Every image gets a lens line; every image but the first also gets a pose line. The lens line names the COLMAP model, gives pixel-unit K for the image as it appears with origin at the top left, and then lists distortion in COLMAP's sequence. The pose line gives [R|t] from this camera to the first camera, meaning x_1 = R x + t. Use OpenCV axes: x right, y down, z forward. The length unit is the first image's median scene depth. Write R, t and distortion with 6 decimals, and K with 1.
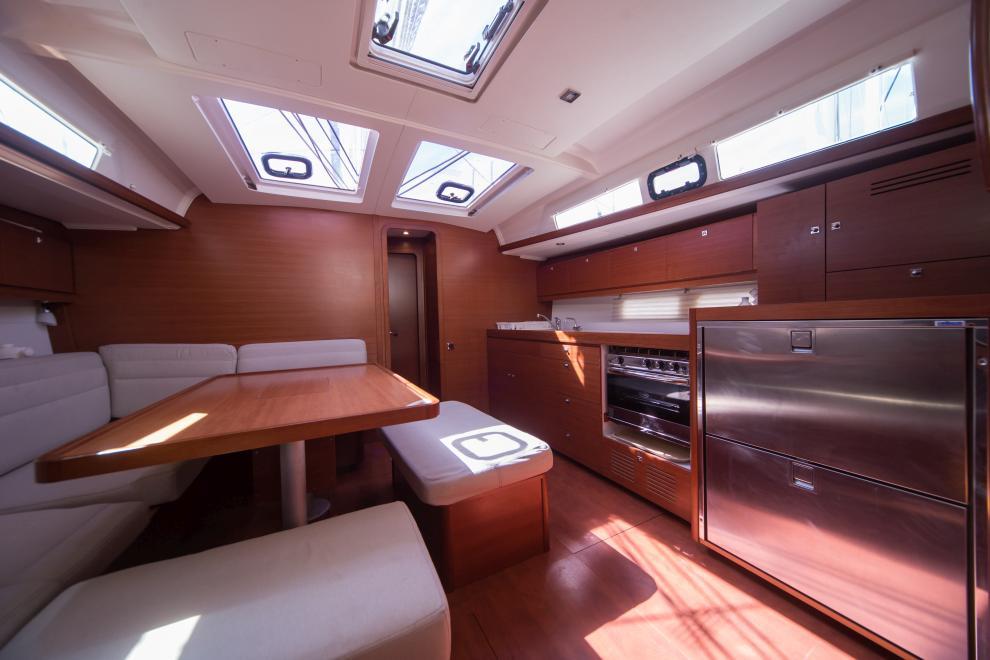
lens RADIAL K [[337.7, 0, 491.4], [0, 337.7, 327.3], [0, 0, 1]] dist [0.014968, -0.000008]
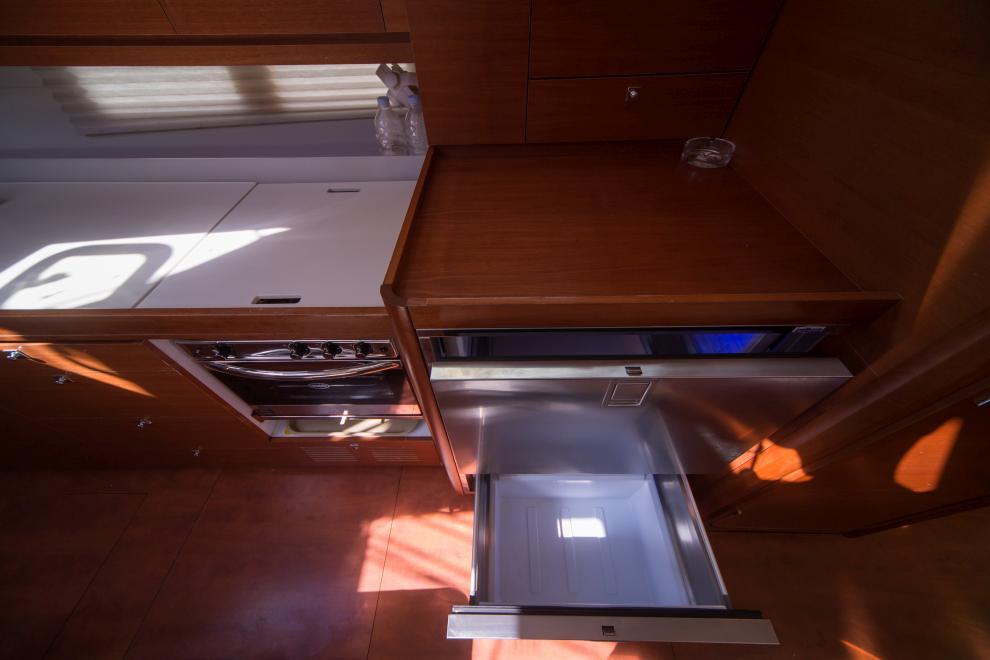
lens RADIAL K [[325.9, 0, 495.0], [0, 325.9, 330.0], [0, 0, 1]] dist [0.000127, 0.000002]
pose [[0.456816, -0.663544, 0.592477, 0.289479], [0.023396, 0.674764, 0.737662, -0.185847], [-0.889254, -0.323114, 0.323767, 0.552927]]
